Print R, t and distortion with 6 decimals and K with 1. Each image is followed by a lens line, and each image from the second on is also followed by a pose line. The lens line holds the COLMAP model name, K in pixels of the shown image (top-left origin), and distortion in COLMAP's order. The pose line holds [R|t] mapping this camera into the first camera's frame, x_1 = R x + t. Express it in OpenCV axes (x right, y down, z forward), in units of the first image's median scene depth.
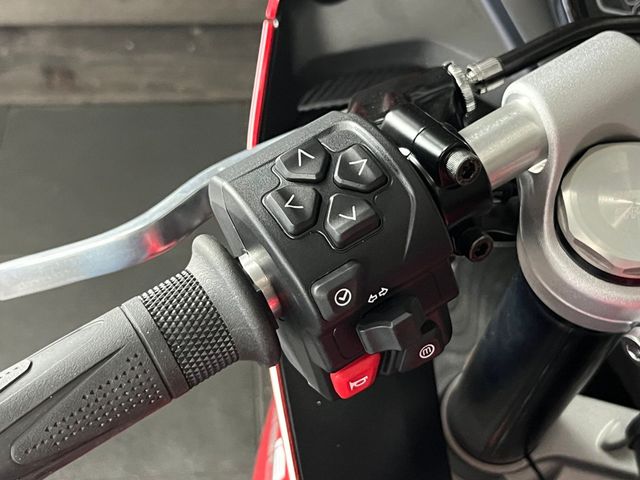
lens RADIAL K [[1034.5, 0, 320.5], [0, 1034.5, 239.6], [0, 0, 1]] dist [0.074280, 0.000000]
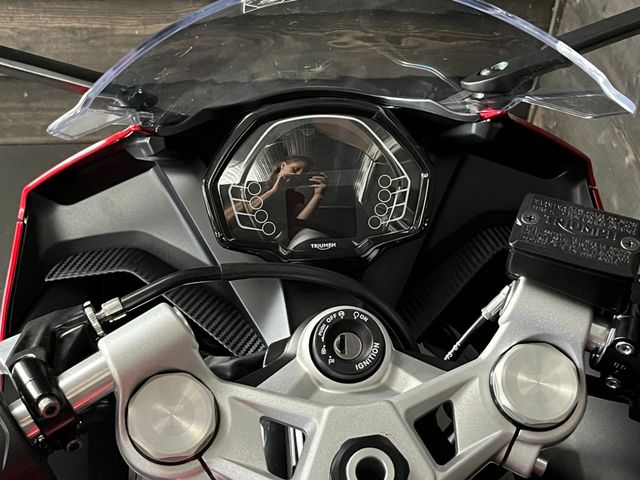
lens RADIAL K [[1034.5, 0, 319.9], [0, 1034.5, 240.2], [0, 0, 1]] dist [0.074280, 0.000000]
pose [[0.999349, -0.006565, 0.035483, 0.415202], [0.005426, 0.999470, 0.032096, -0.313529], [-0.035674, -0.031882, 0.998855, -0.543211]]
